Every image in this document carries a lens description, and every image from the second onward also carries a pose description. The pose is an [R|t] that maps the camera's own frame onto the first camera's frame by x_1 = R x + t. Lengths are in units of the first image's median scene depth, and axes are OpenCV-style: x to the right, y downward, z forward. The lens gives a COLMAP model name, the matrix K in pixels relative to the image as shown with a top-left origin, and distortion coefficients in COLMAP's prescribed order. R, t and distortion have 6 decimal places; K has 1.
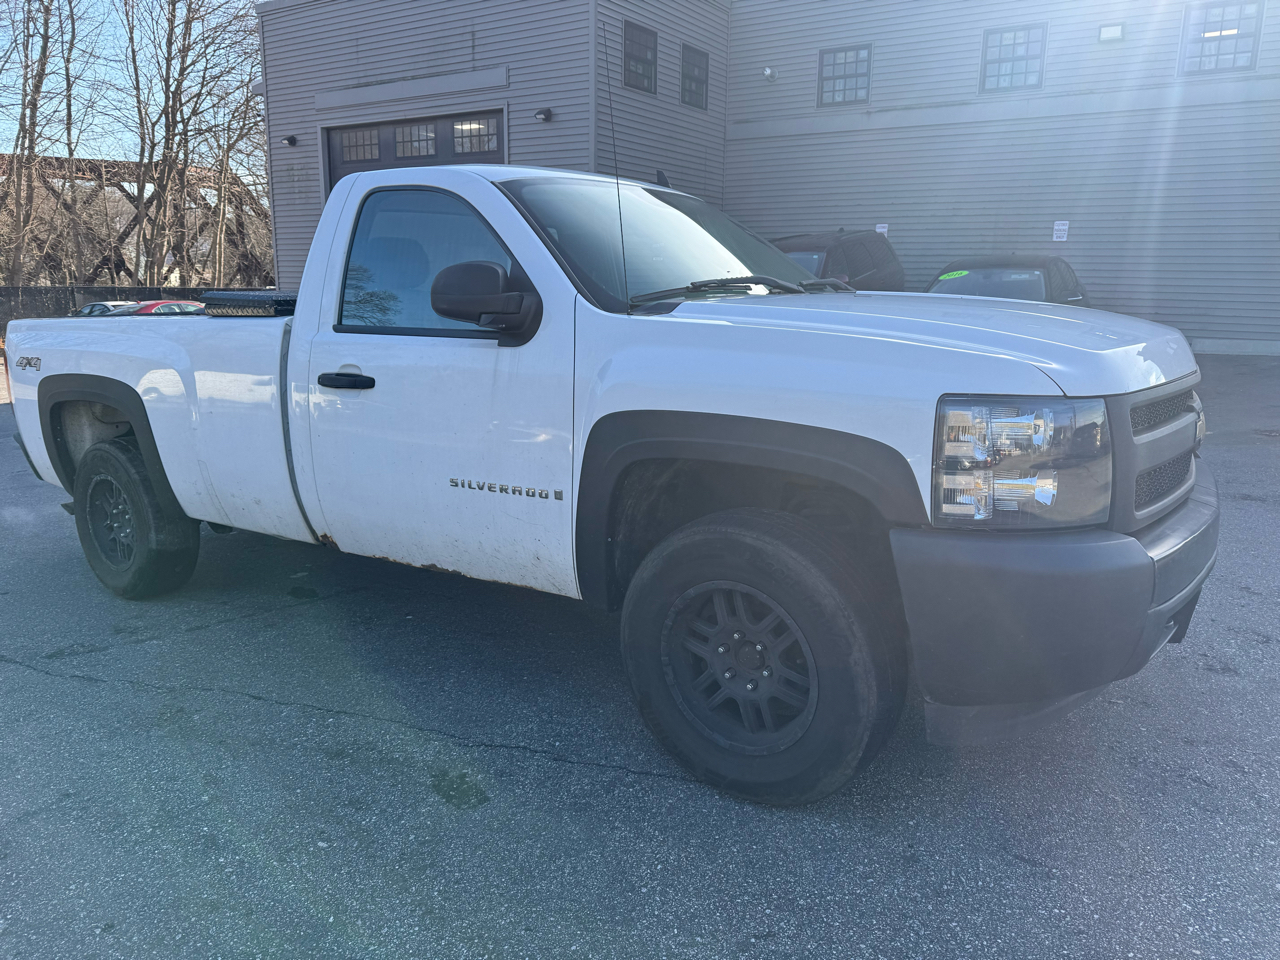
lens RADIAL K [[907.8, 0, 636.1], [0, 907.8, 468.5], [0, 0, 1]] dist [0.025090, -0.032989]
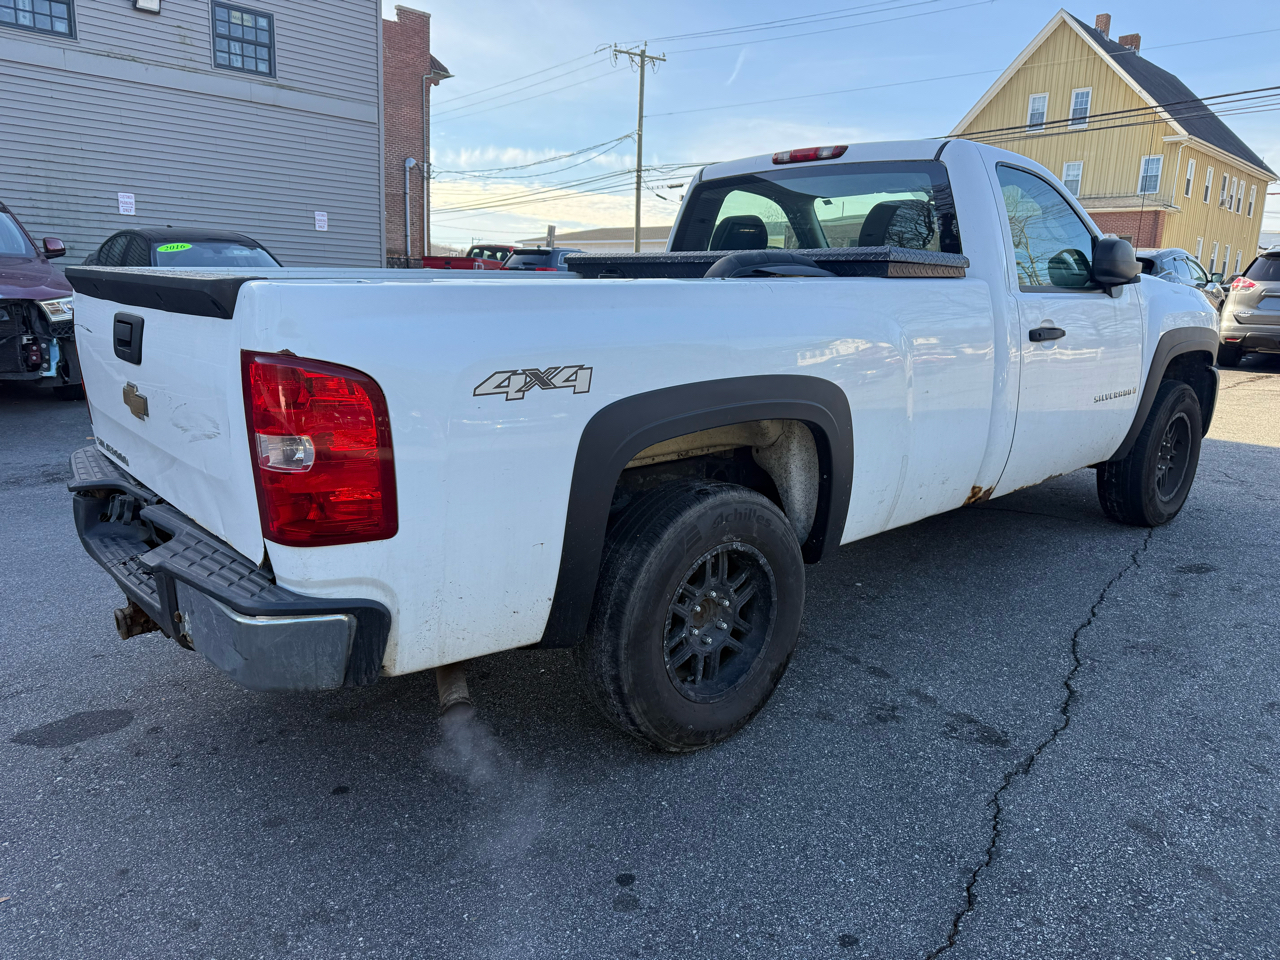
lens RADIAL K [[907.8, 0, 638.4], [0, 907.8, 479.8], [0, 0, 1]] dist [0.025090, -0.032989]
pose [[0.229334, -0.195357, 0.953542, -0.339600], [0.166940, 0.973030, 0.159199, -0.041045], [-0.958925, 0.122674, 0.255761, 0.263898]]
